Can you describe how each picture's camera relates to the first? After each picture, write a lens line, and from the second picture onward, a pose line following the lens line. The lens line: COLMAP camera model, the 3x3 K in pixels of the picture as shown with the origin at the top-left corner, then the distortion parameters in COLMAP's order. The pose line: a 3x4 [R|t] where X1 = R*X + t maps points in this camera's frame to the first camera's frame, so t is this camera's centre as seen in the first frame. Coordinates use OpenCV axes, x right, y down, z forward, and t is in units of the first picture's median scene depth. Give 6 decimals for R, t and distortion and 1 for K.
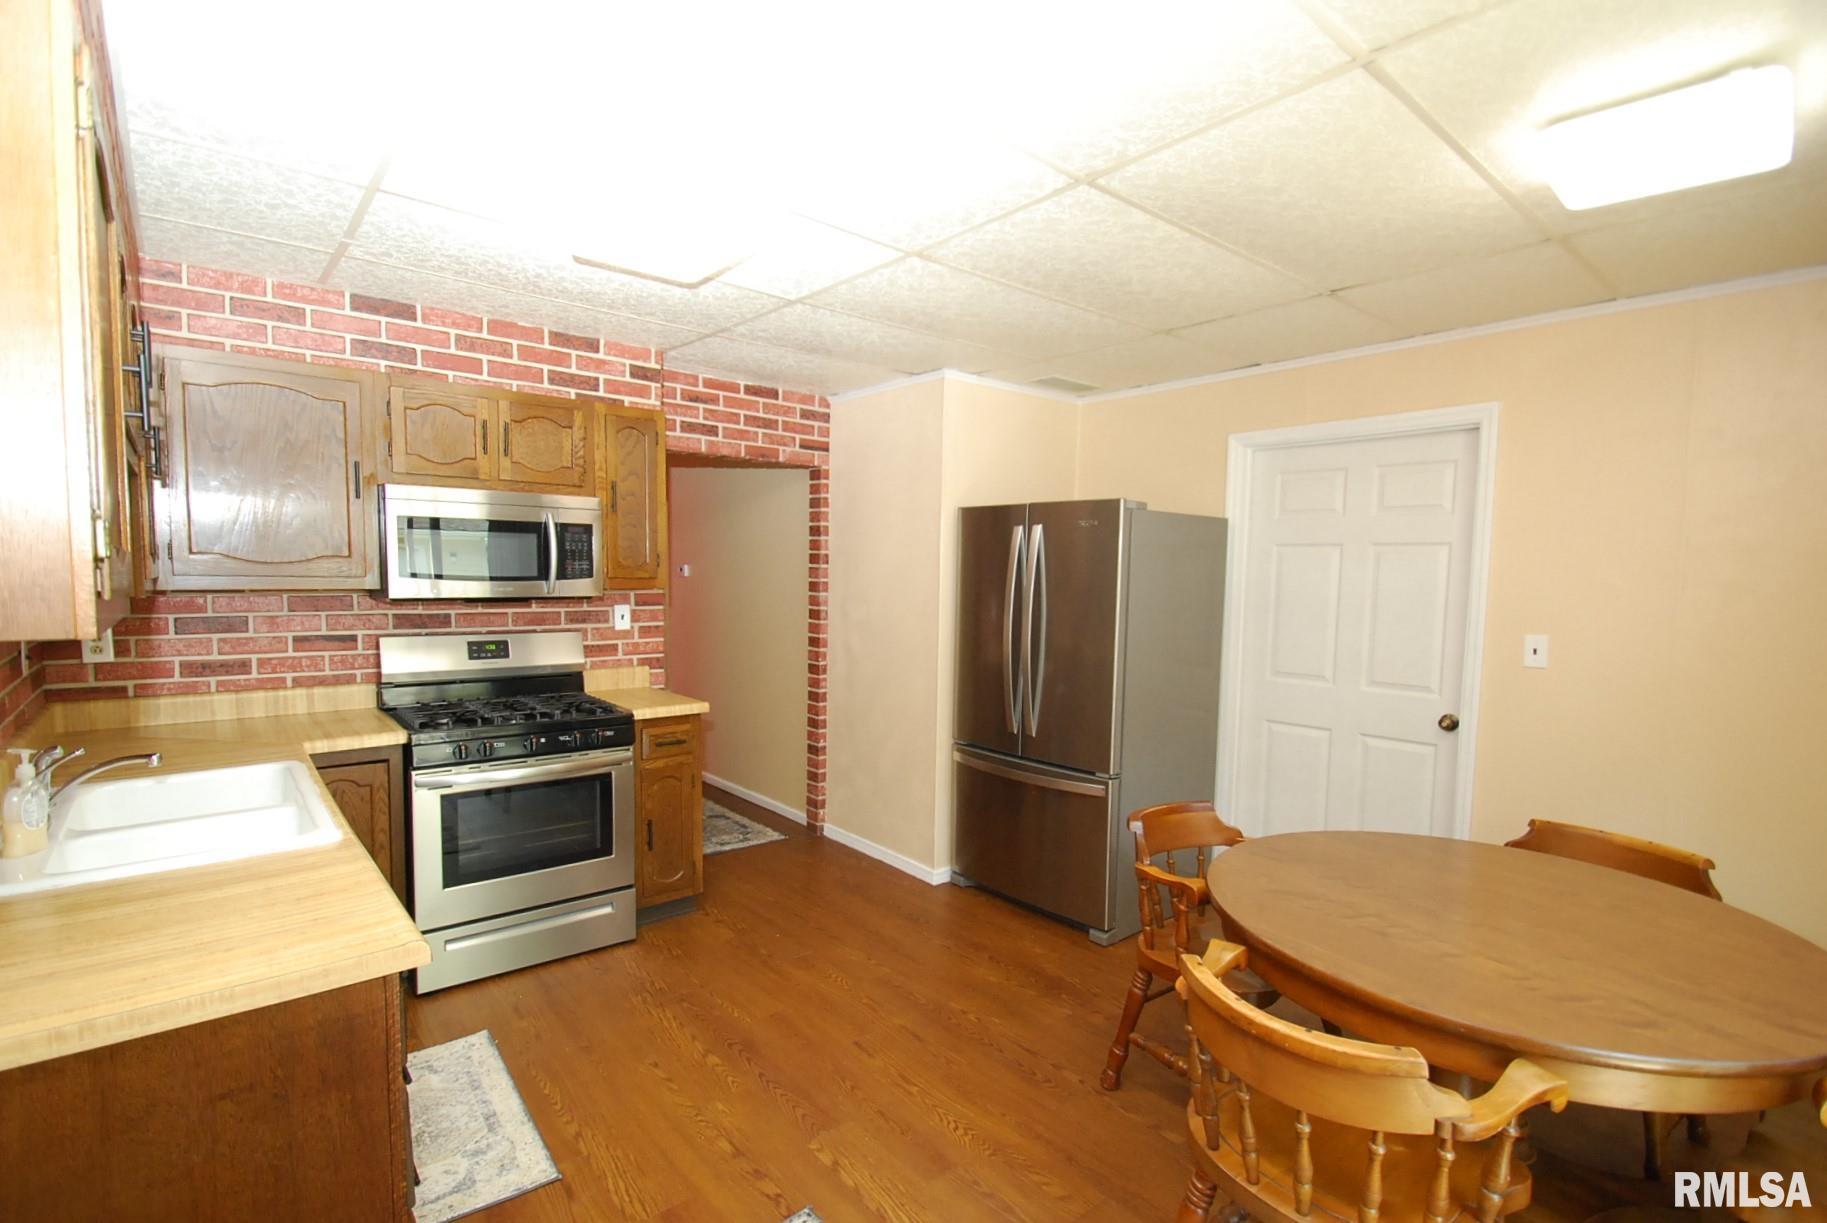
lens RADIAL K [[846.3, 0, 914.8], [0, 846.3, 632.0], [0, 0, 1]] dist [0.013691, -0.017349]
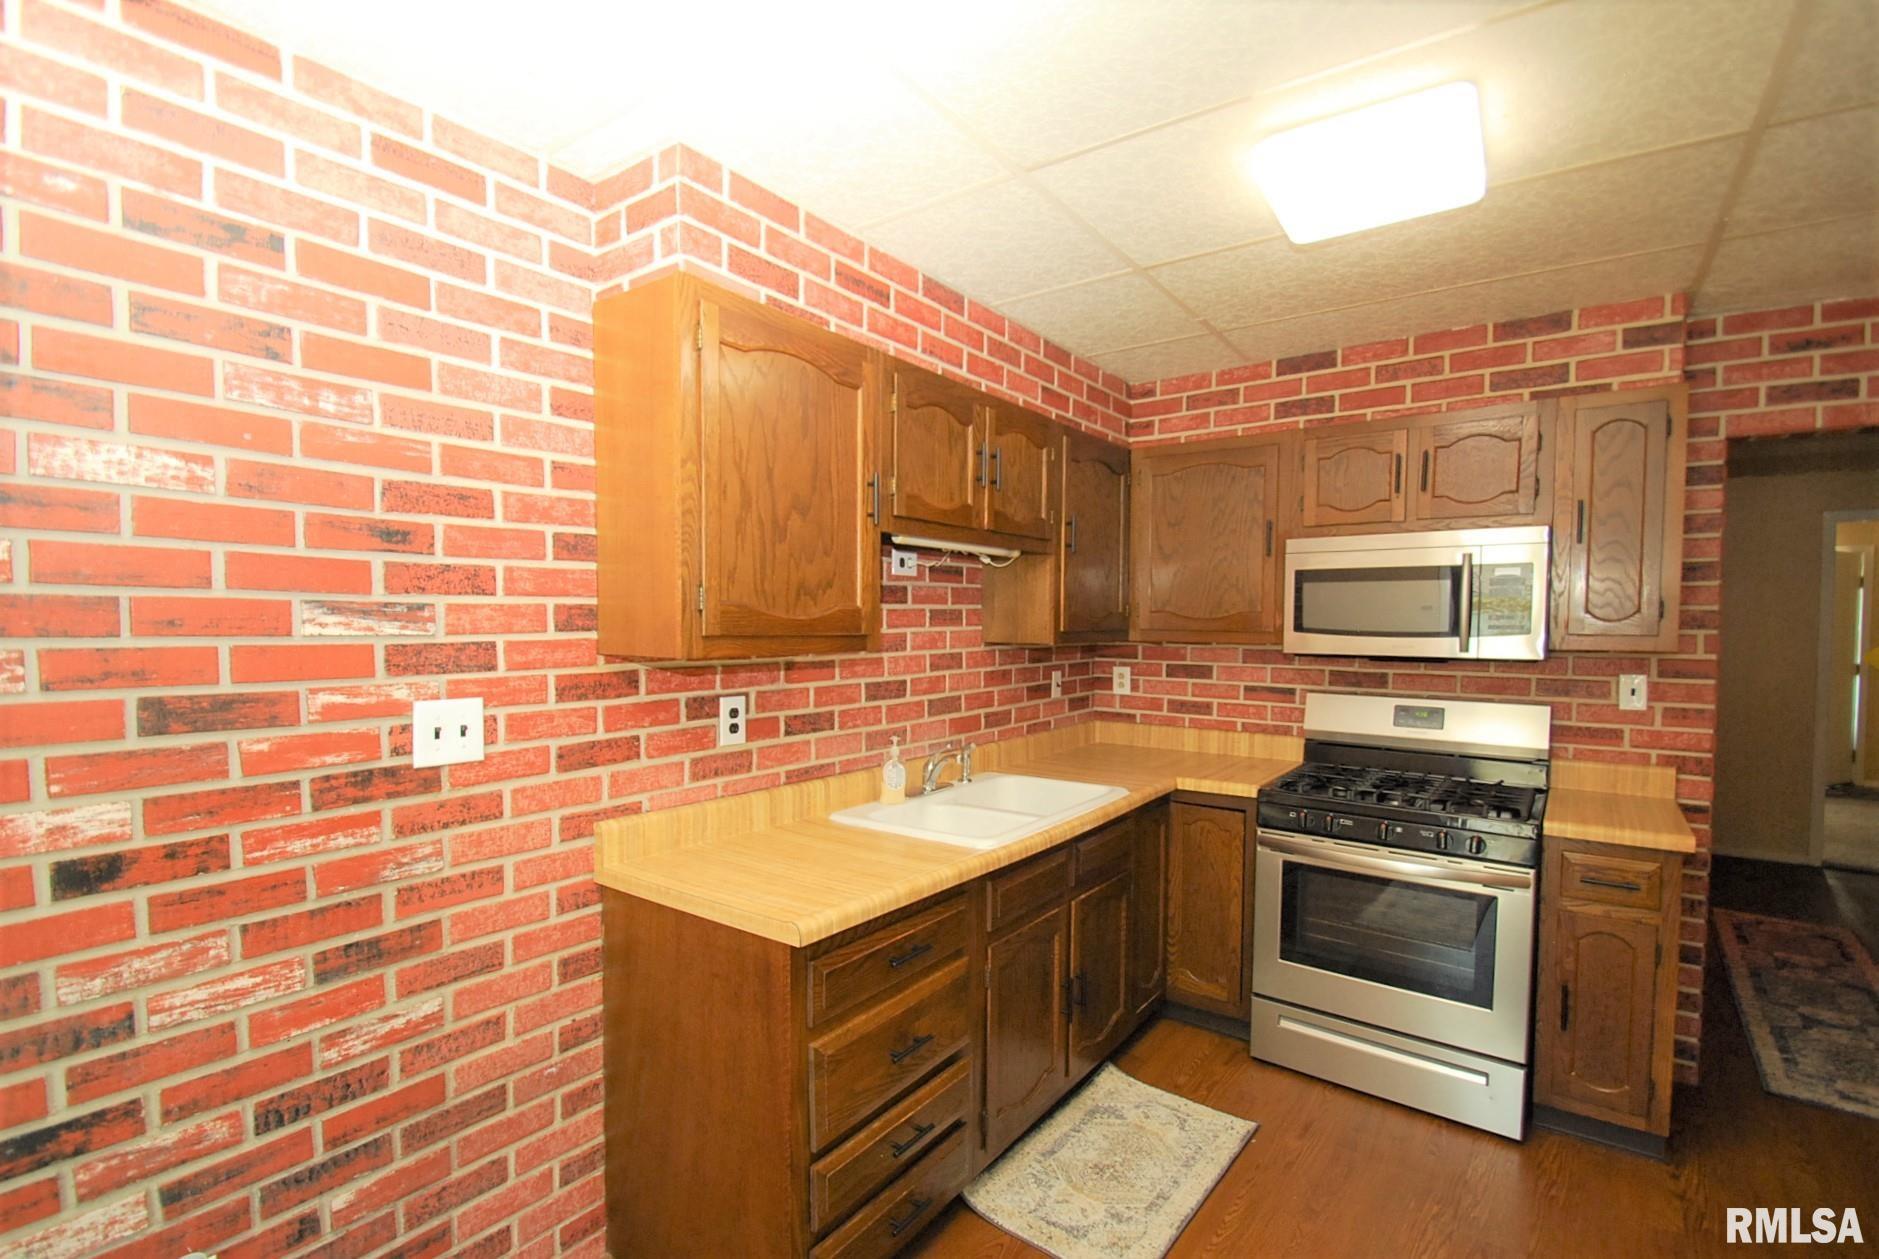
lens RADIAL K [[844.6, 0, 935.5], [0, 844.6, 656.6], [0, 0, 1]] dist [0.010287, -0.018141]
pose [[0.230397, 0.029524, -0.972649, 0.239852], [-0.071942, 0.997321, 0.013231, -0.017915], [0.970434, 0.066926, 0.231904, 0.346602]]
